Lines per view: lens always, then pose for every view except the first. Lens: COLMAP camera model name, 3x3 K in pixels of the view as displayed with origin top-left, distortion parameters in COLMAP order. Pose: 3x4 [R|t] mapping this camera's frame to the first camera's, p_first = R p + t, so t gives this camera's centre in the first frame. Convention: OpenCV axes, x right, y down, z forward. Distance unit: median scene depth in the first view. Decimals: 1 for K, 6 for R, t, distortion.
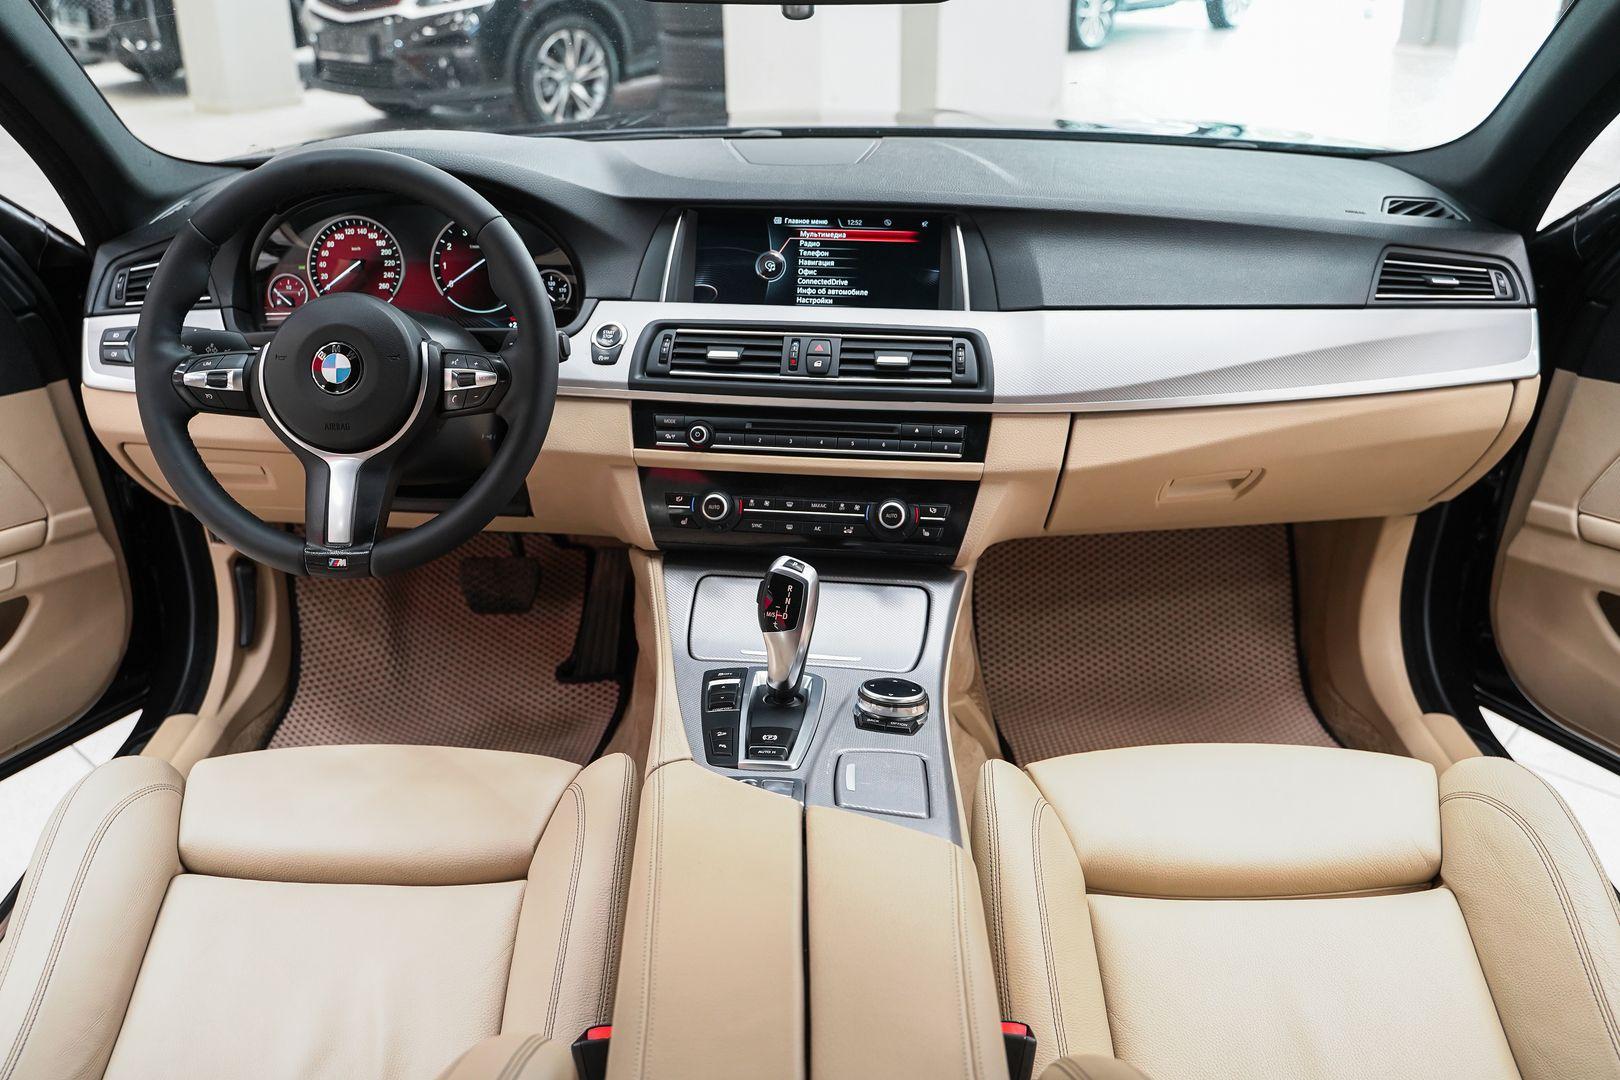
lens RADIAL K [[1407.6, 0, 784.1], [0, 1407.6, 544.9], [0, 0, 1]] dist [-0.118632, 0.091769]
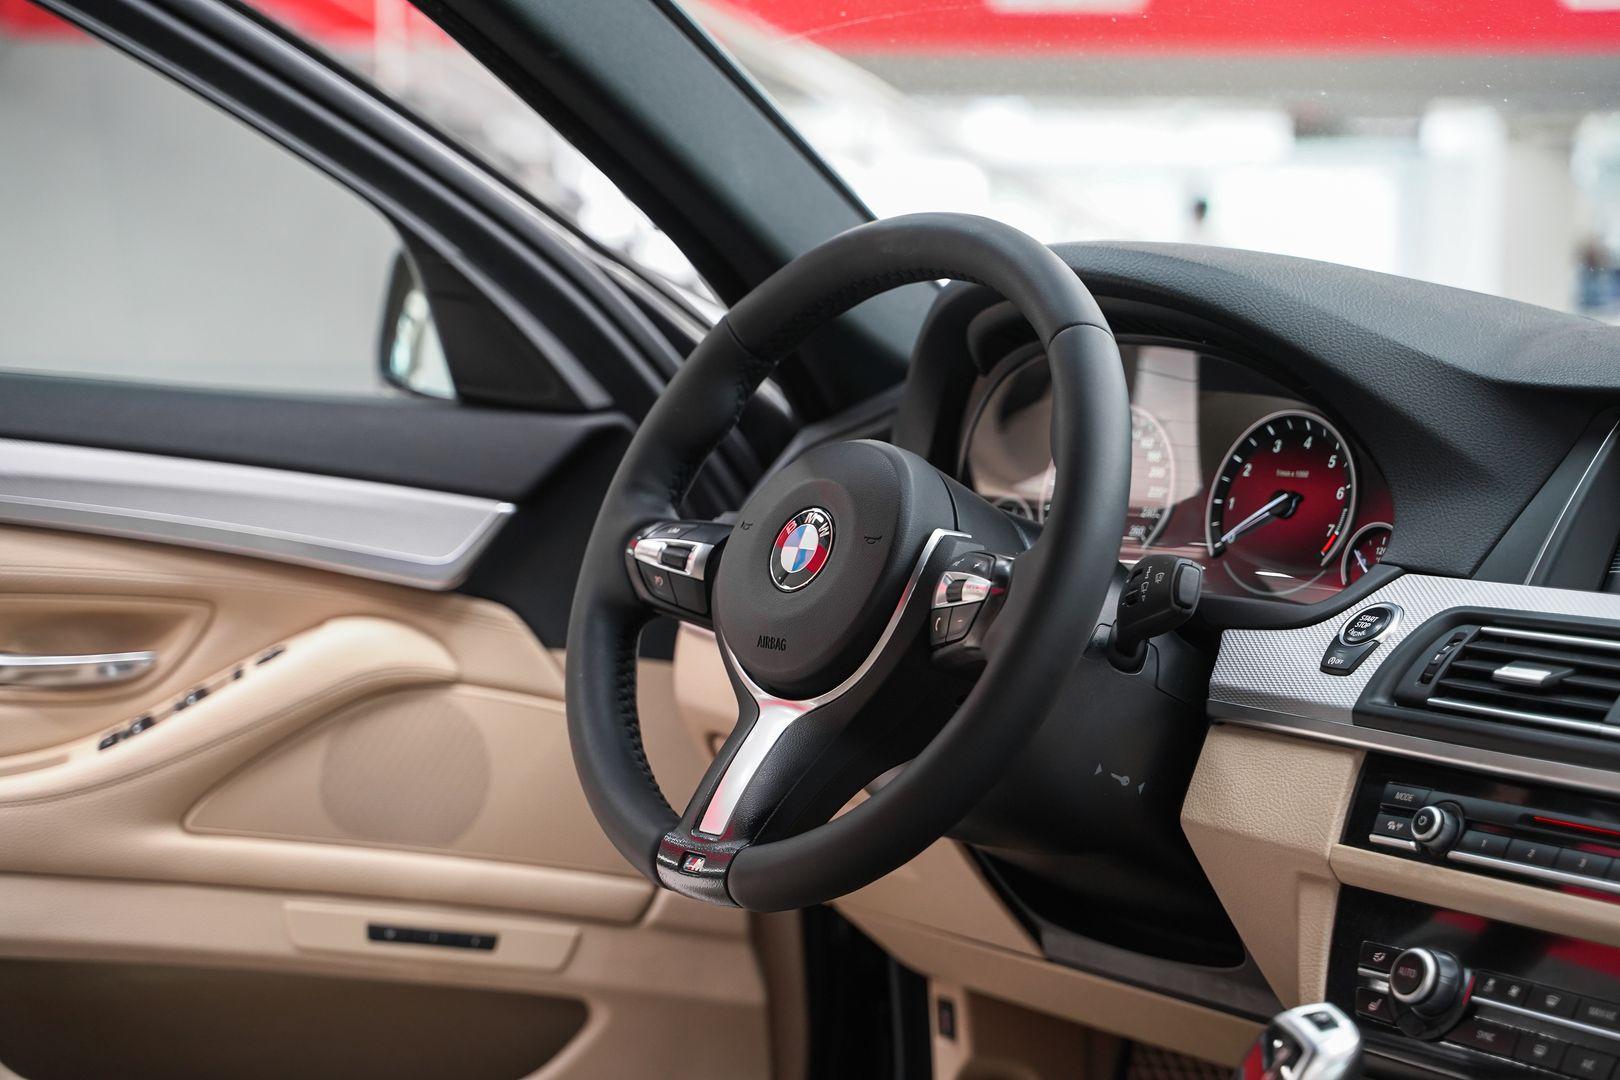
lens RADIAL K [[3397.3, 0, 810.0], [0, 3397.3, 540.0], [0, 0, 1]] dist [0.294230, 0.472610]
pose [[0.651876, 0.068675, -0.755209, 0.665767], [-0.343767, 0.914445, -0.213576, 0.152201], [0.675930, 0.398841, 0.619713, 0.095508]]
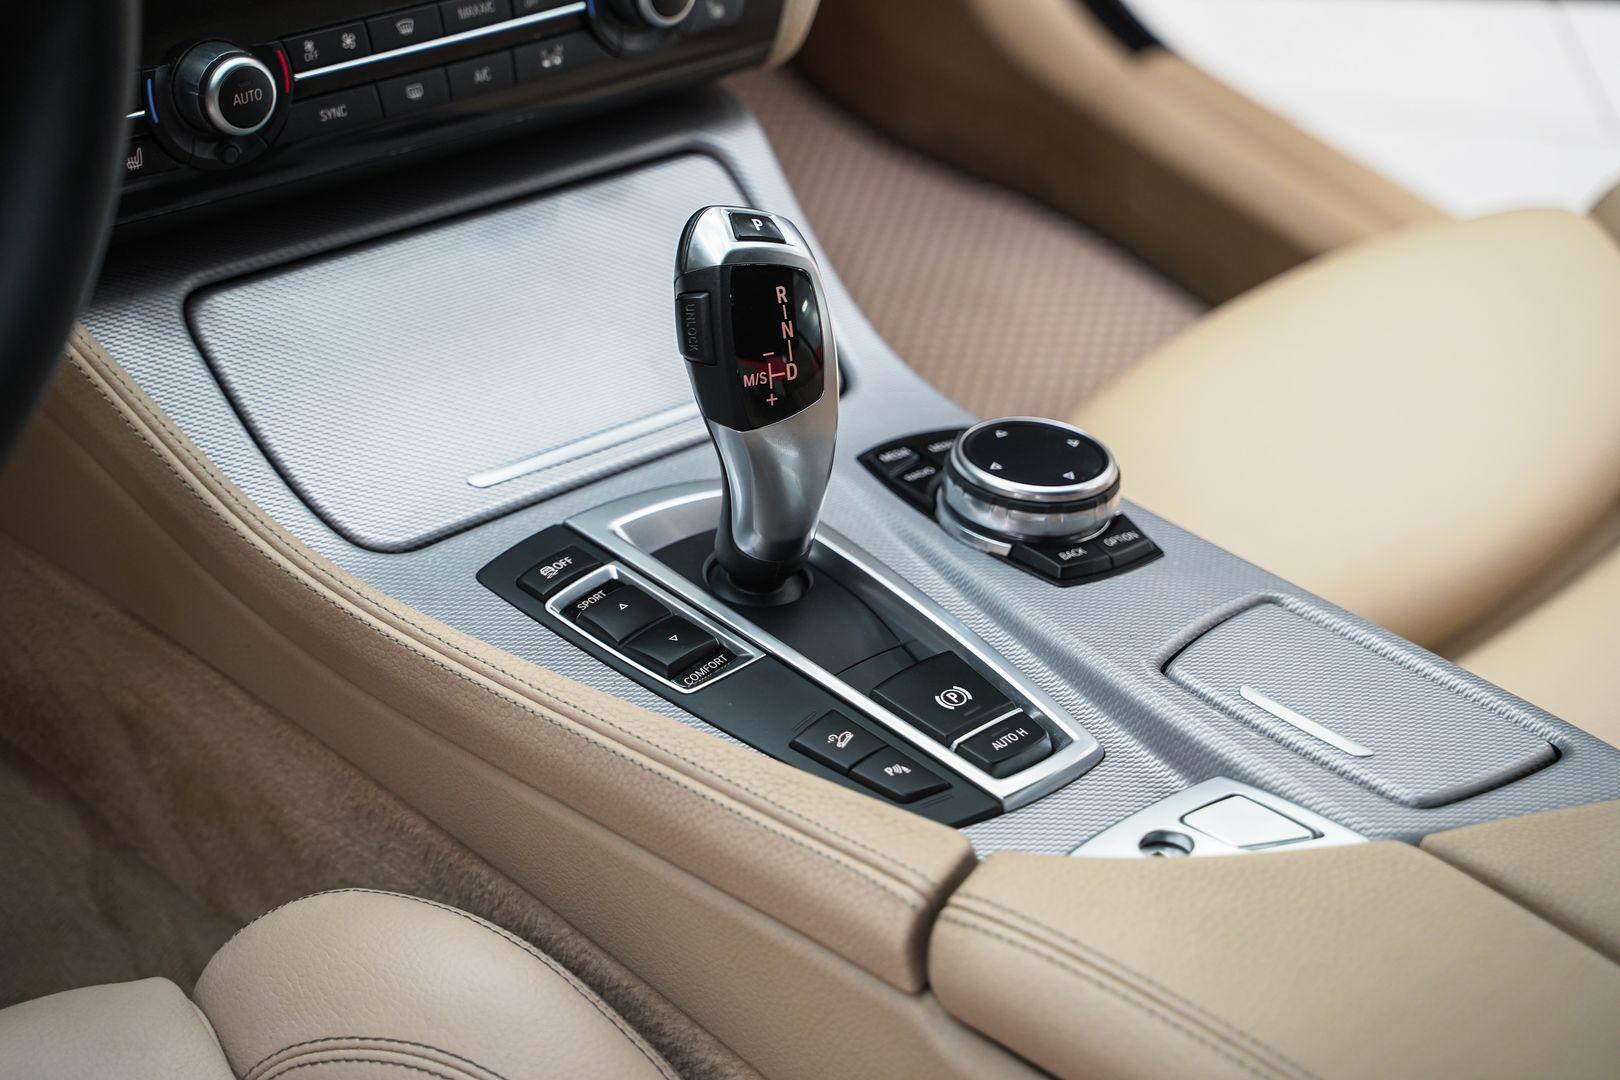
lens RADIAL K [[3397.3, 0, 810.0], [0, 3397.3, 540.0], [0, 0, 1]] dist [0.294230, 0.472610]
pose [[0.650614, -0.365178, 0.665843, -0.526259], [0.140663, 0.919569, 0.366887, -0.203923], [-0.746268, -0.145042, 0.649651, 0.362347]]
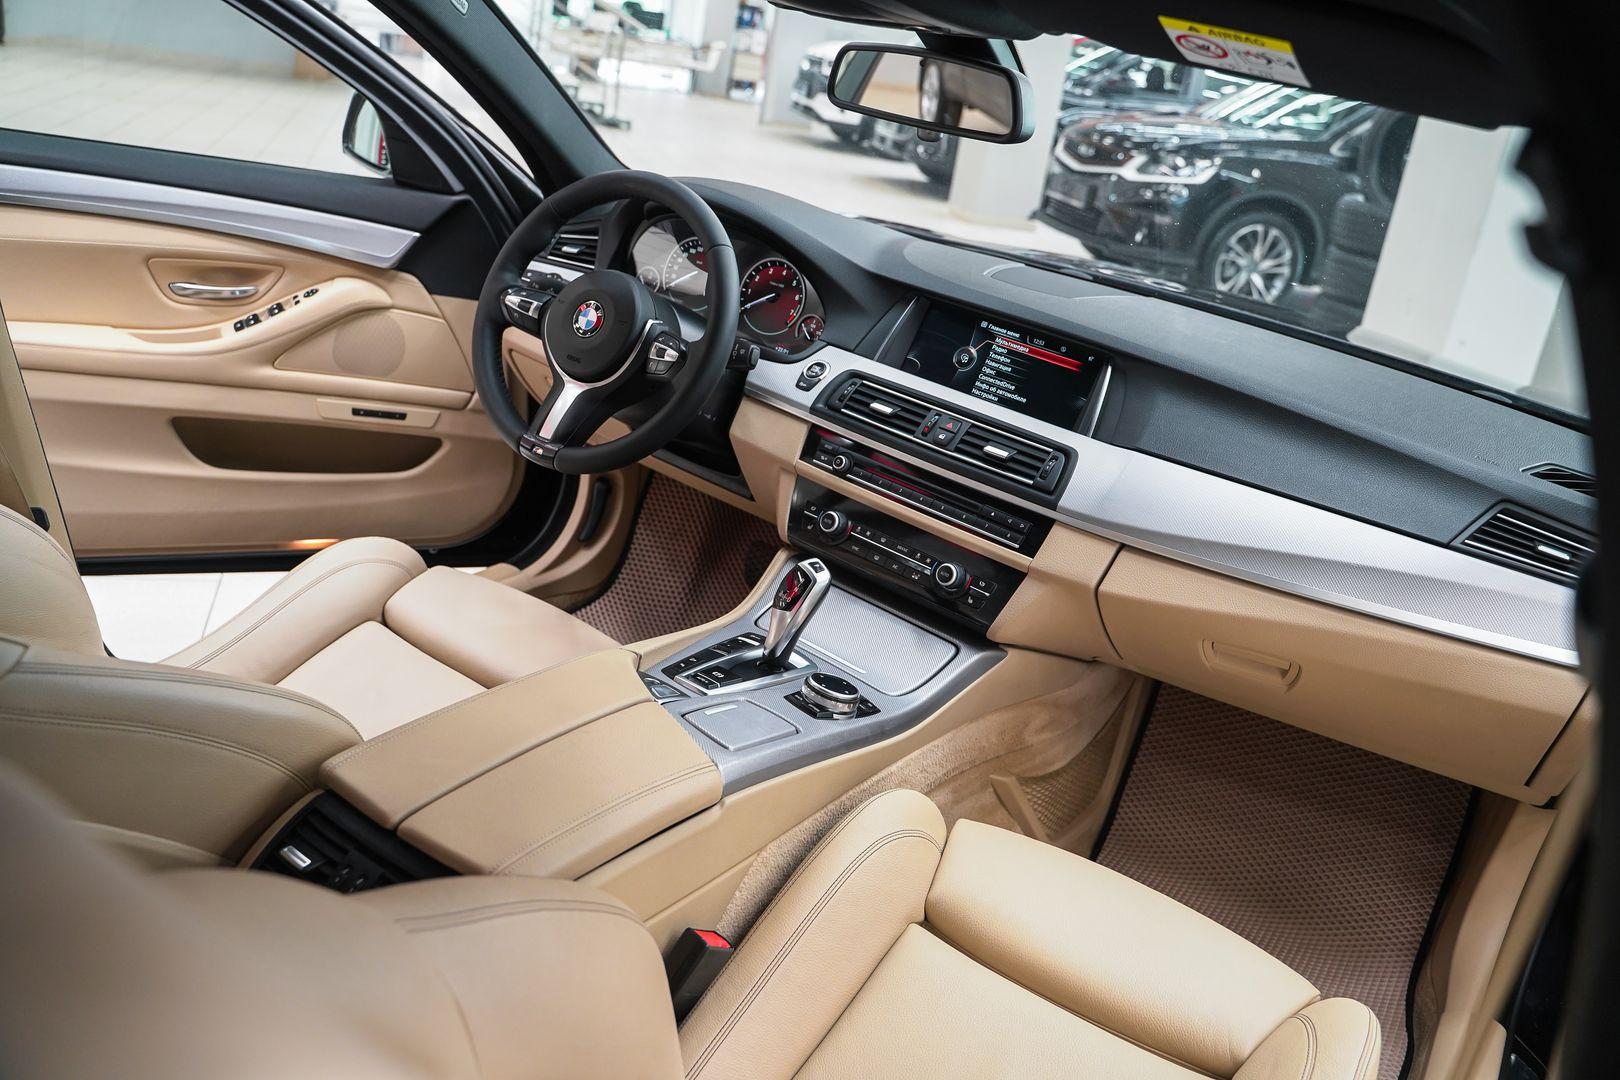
lens RADIAL K [[1327.4, 0, 810.0], [0, 1327.4, 540.0], [0, 0, 1]] dist [-0.119553, 0.089586]
pose [[0.827411, 0.329685, -0.454641, 0.459996], [-0.376308, 0.926403, -0.013066, 0.009156], [0.416873, 0.181896, 0.890579, -0.031347]]
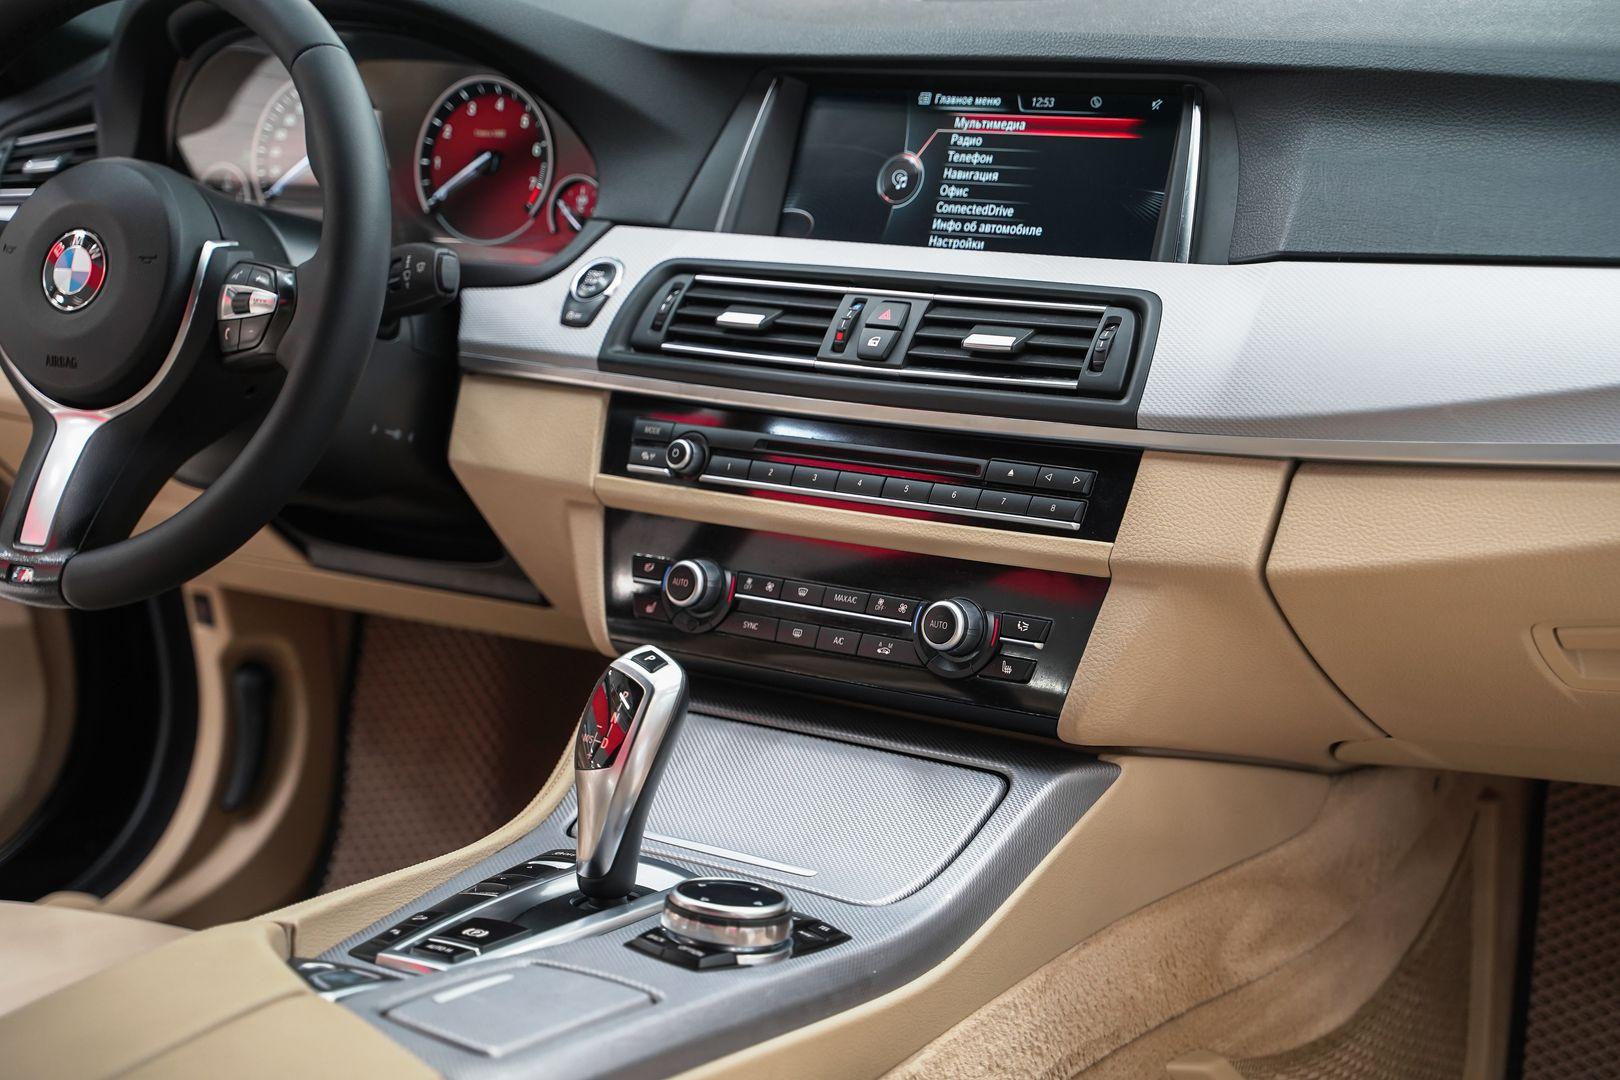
lens RADIAL K [[2902.9, 0, 810.0], [0, 2902.9, 540.0], [0, 0, 1]] dist [0.209917, 0.262655]
pose [[0.865084, 0.088773, -0.493710, 0.556927], [-0.164096, 0.980146, -0.111293, 0.075906], [0.474028, 0.177293, 0.862476, 0.020230]]
